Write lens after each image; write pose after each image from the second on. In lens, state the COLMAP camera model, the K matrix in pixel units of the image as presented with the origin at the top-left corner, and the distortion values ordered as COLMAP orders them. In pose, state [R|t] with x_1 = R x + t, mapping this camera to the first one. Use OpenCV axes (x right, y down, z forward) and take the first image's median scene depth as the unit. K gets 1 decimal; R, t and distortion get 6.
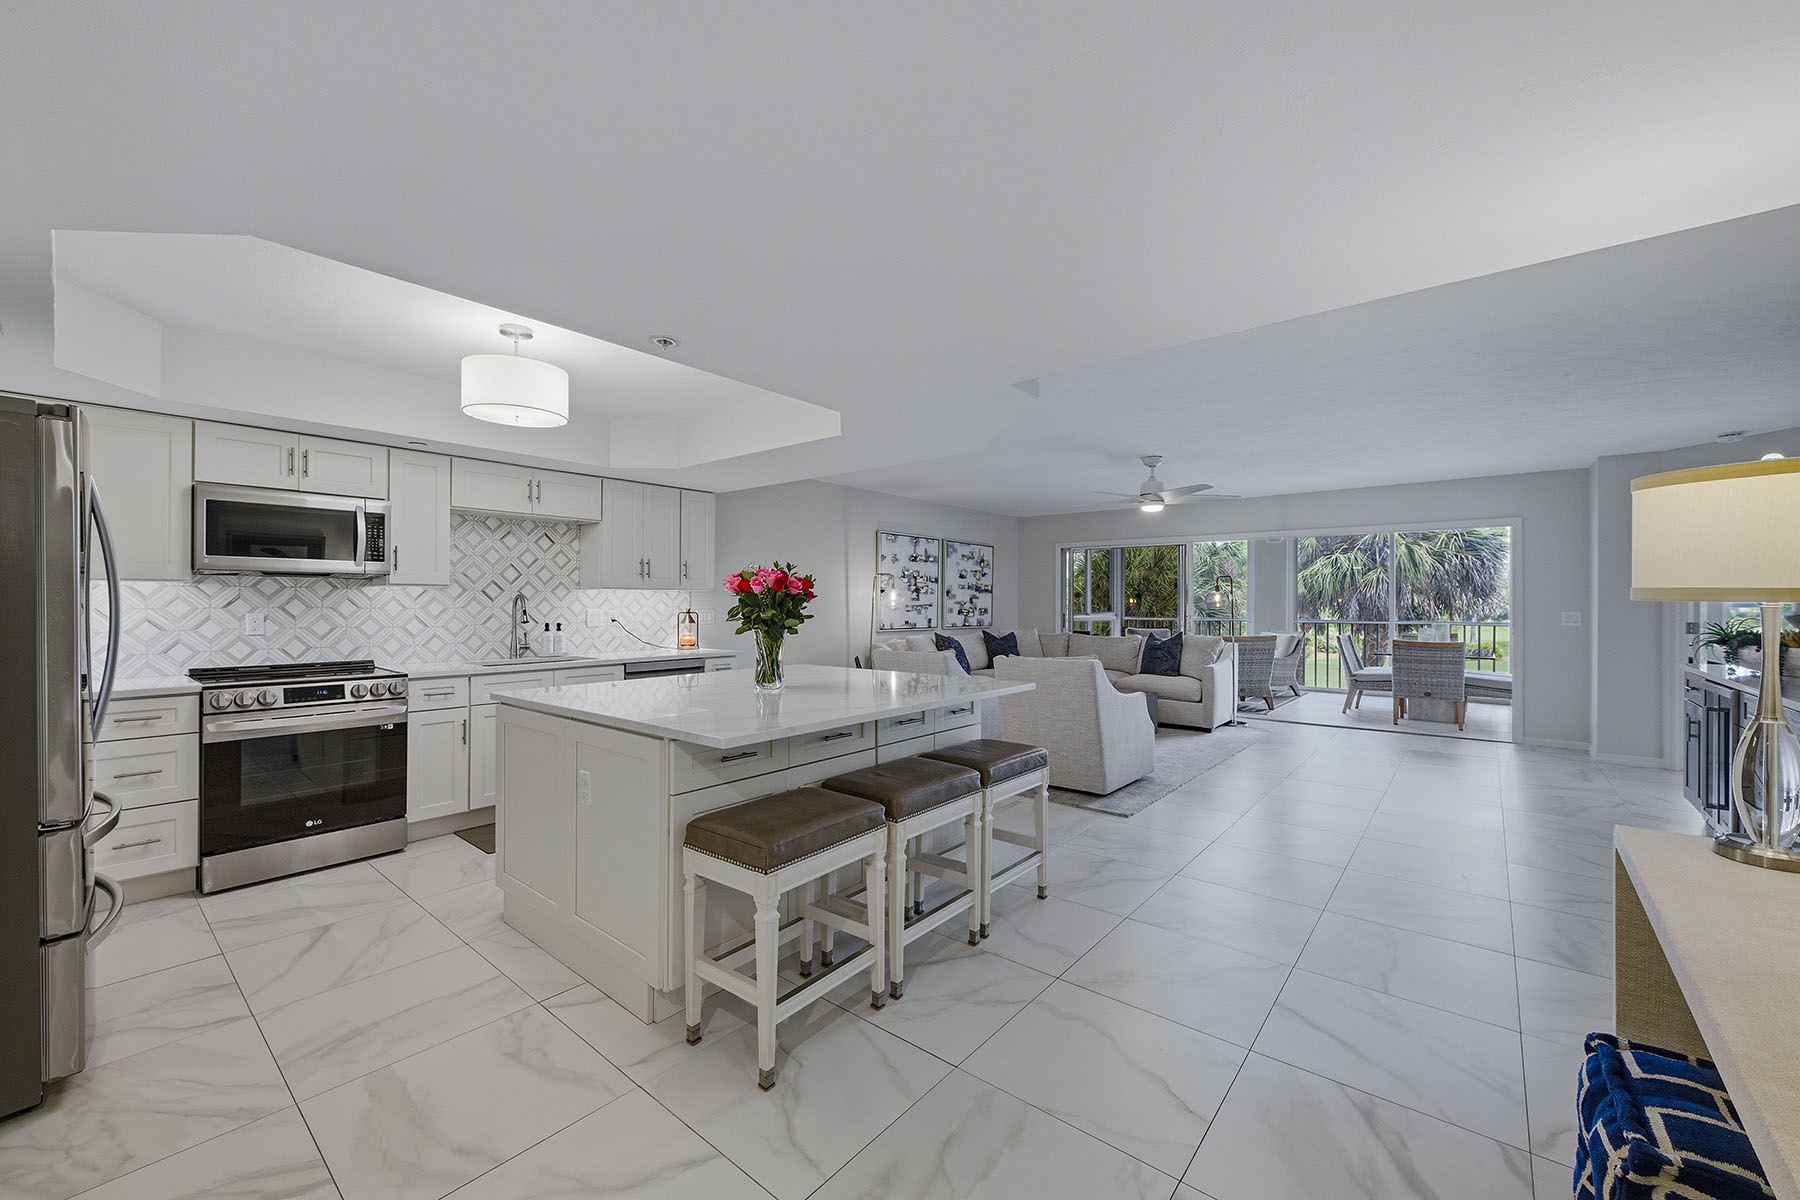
lens RADIAL K [[708.5, 0, 889.3], [0, 708.5, 603.4], [0, 0, 1]] dist [0.010739, -0.007591]
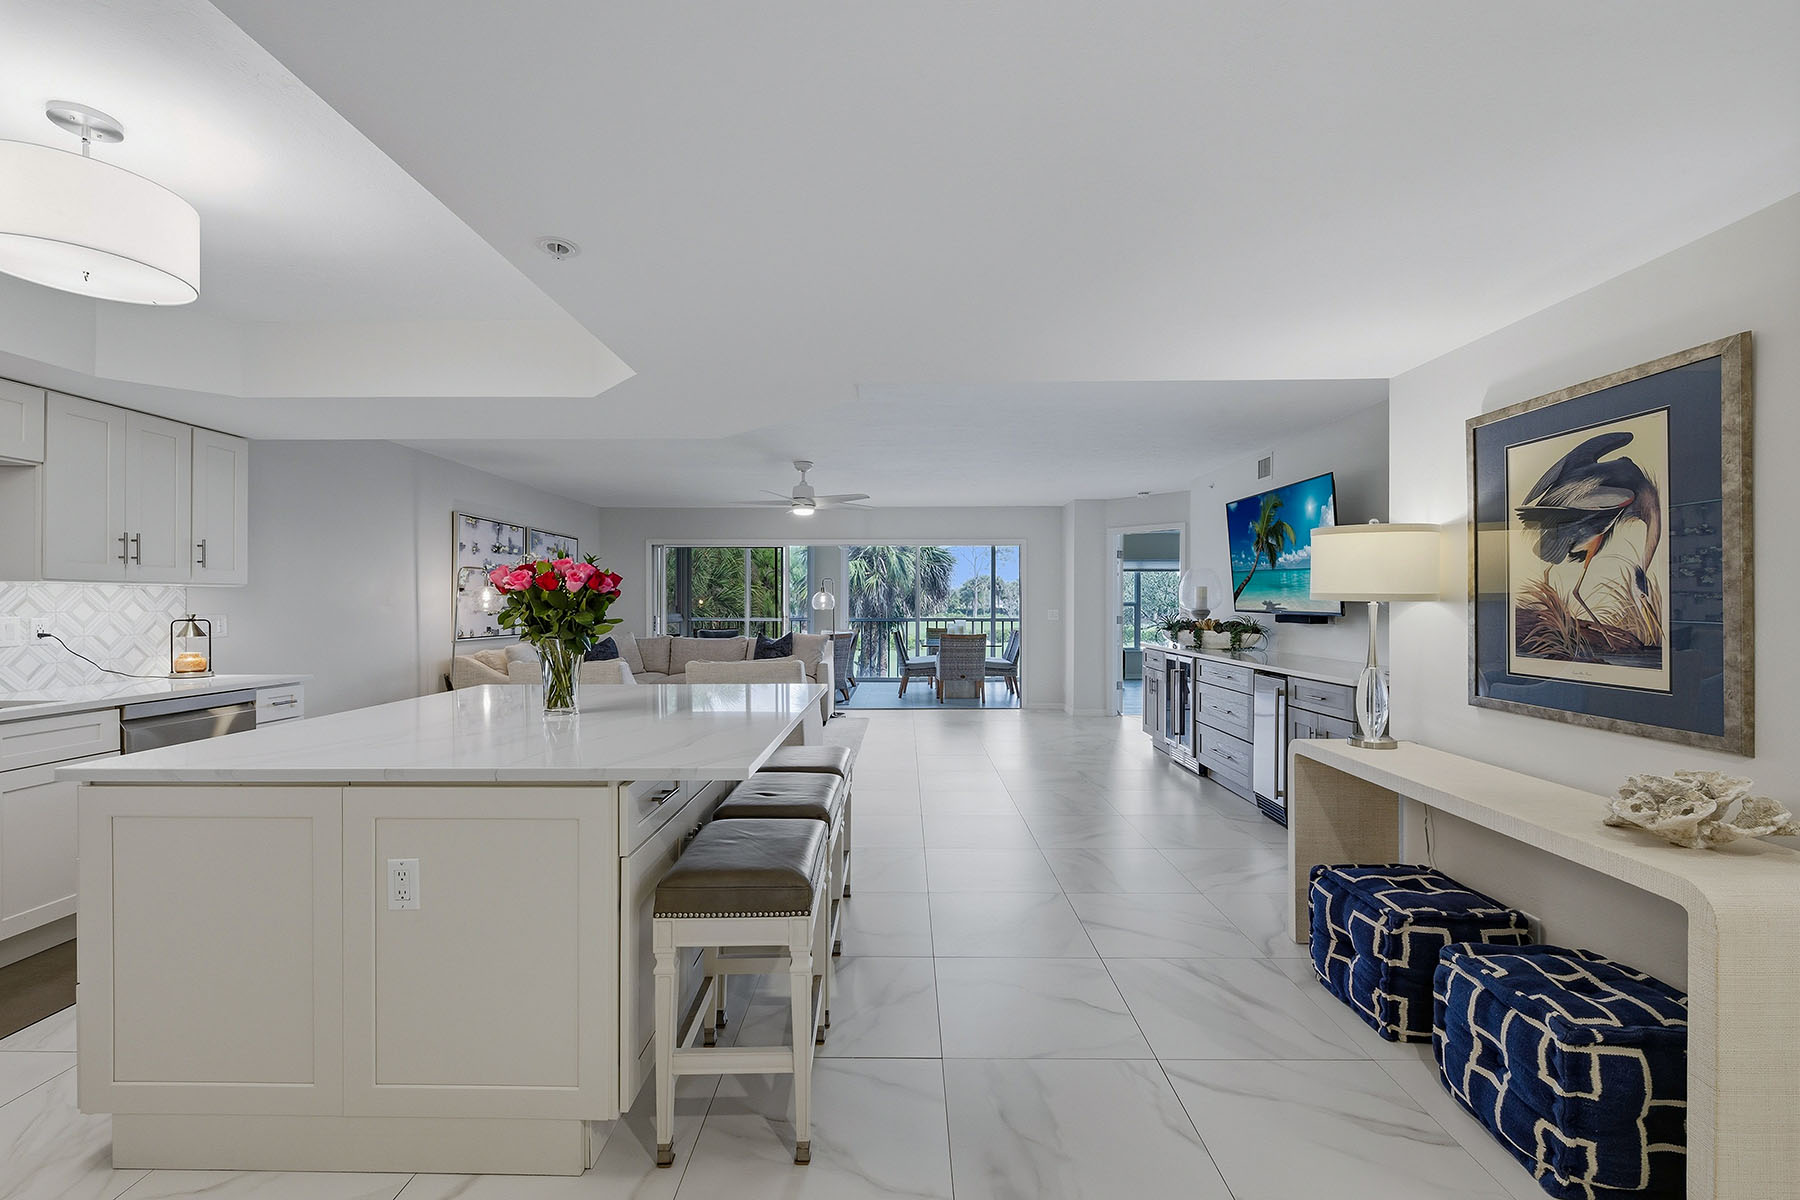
lens RADIAL K [[752.4, 0, 900.0], [0, 752.4, 600.0], [0, 0, 1]] dist [-0.000949, -0.000601]
pose [[0.769554, 0.001378, 0.638580, -0.202319], [0.002559, 0.999983, -0.005241, -0.000002], [-0.638576, 0.005668, 0.769538, 0.064802]]
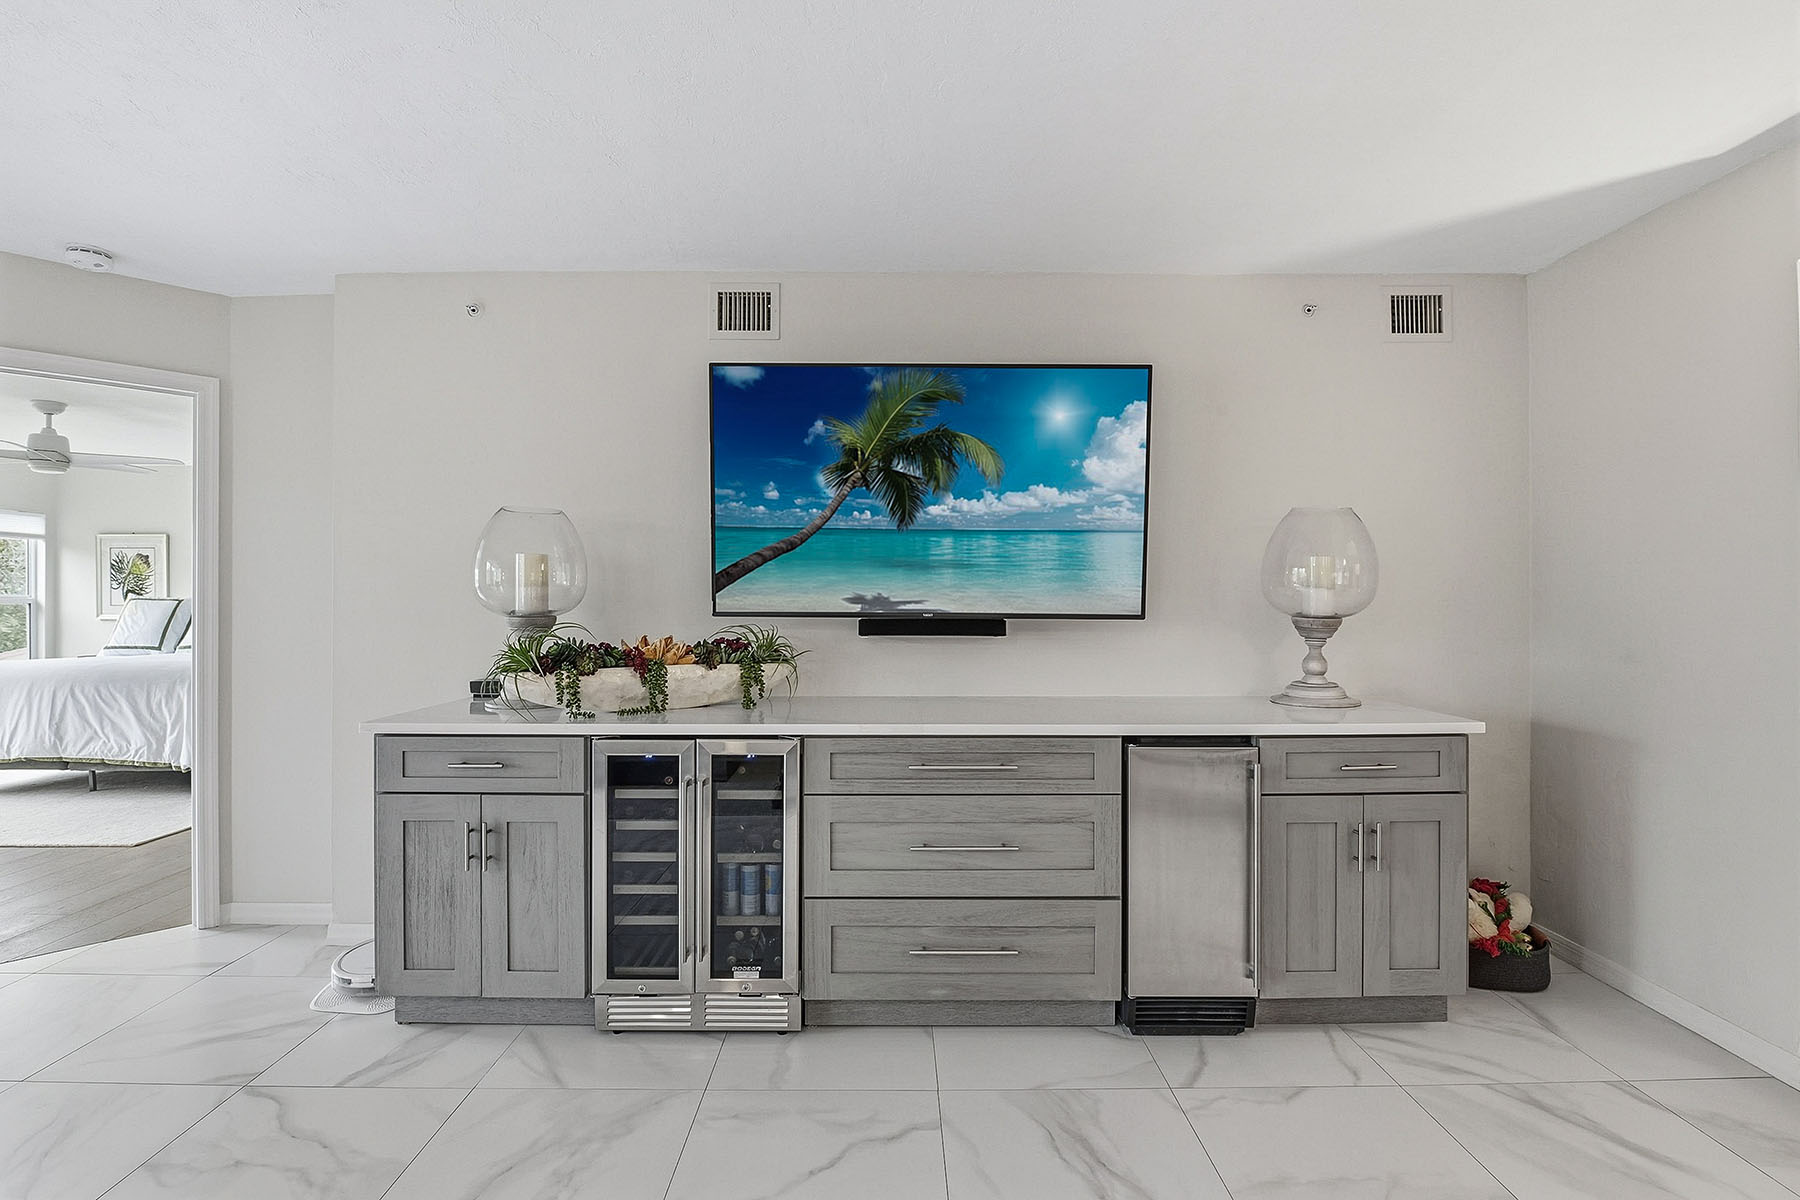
lens RADIAL K [[841.3, 0, 948.5], [0, 841.3, 608.6], [0, 0, 1]] dist [0.000868, -0.013103]
pose [[-0.653177, -0.009161, 0.757150, 0.298694], [-0.002398, 0.999947, 0.010030, 0.001659], [-0.757202, 0.004735, -0.653164, 0.731220]]
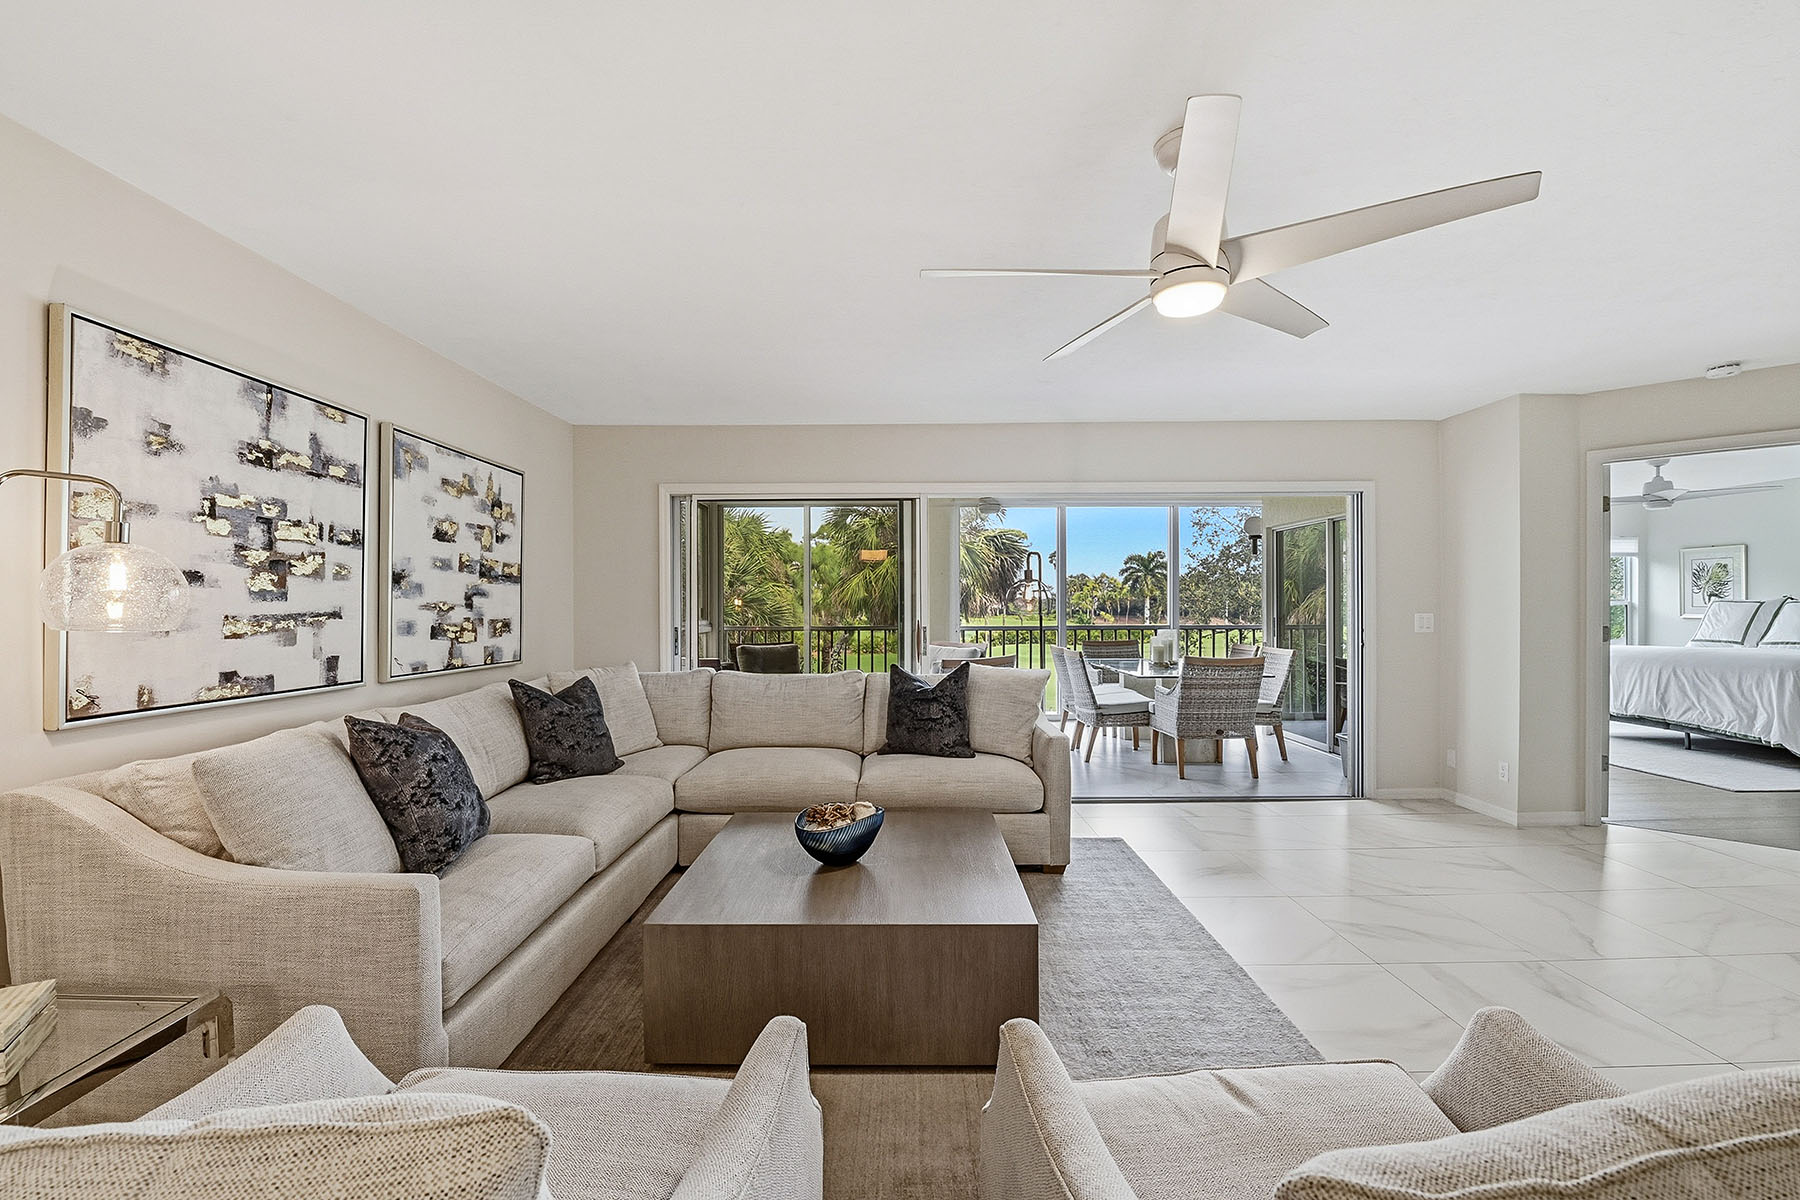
lens RADIAL K [[733.4, 0, 889.7], [0, 733.4, 605.6], [0, 0, 1]] dist [-0.002218, -0.006601]
pose [[0.775429, -0.005546, 0.631411, 0.057976], [0.007290, 0.999973, -0.000169, 0.000542], [-0.631393, 0.004734, 0.775449, 0.769528]]
